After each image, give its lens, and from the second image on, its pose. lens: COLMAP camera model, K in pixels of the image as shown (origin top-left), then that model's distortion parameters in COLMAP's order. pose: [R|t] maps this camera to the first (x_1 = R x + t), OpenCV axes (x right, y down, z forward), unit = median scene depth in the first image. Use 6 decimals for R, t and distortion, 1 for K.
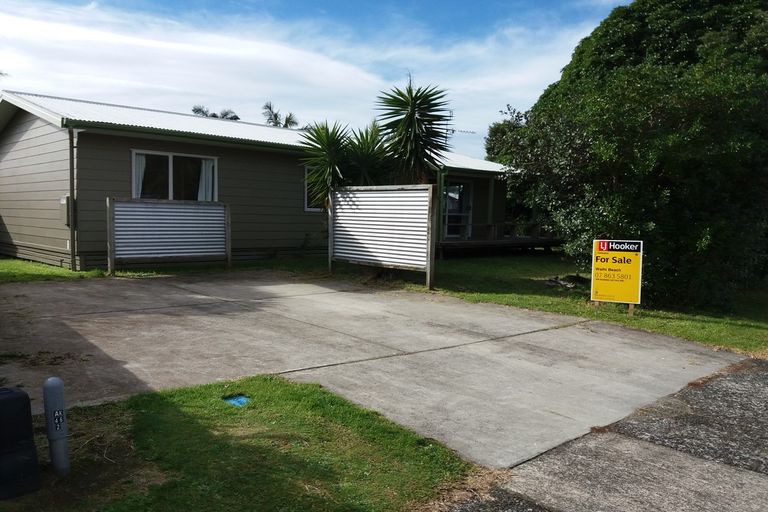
lens RADIAL K [[631.2, 0, 412.7], [0, 631.2, 271.3], [0, 0, 1]] dist [0.201463, -0.404759]
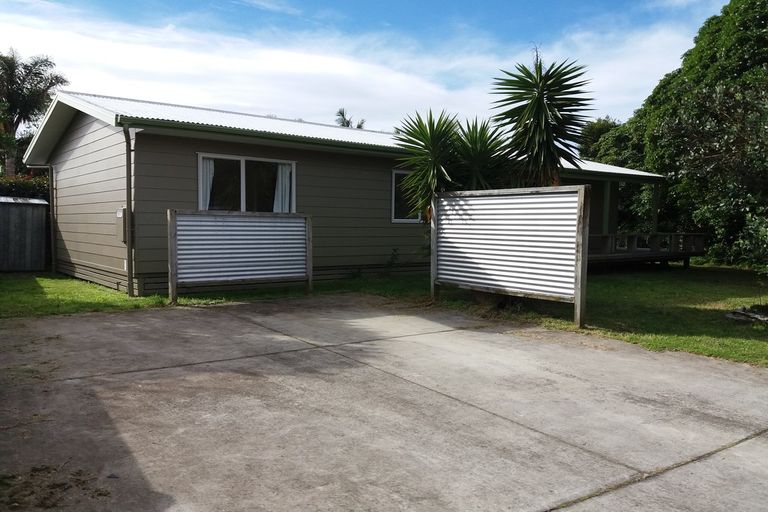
lens RADIAL K [[638.2, 0, 425.6], [0, 638.2, 271.3], [0, 0, 1]] dist [0.109461, -0.136994]
pose [[0.996872, -0.002907, -0.078985, -0.076569], [0.001691, 0.999879, -0.015457, -0.020845], [0.079020, 0.015275, 0.996756, 0.195138]]
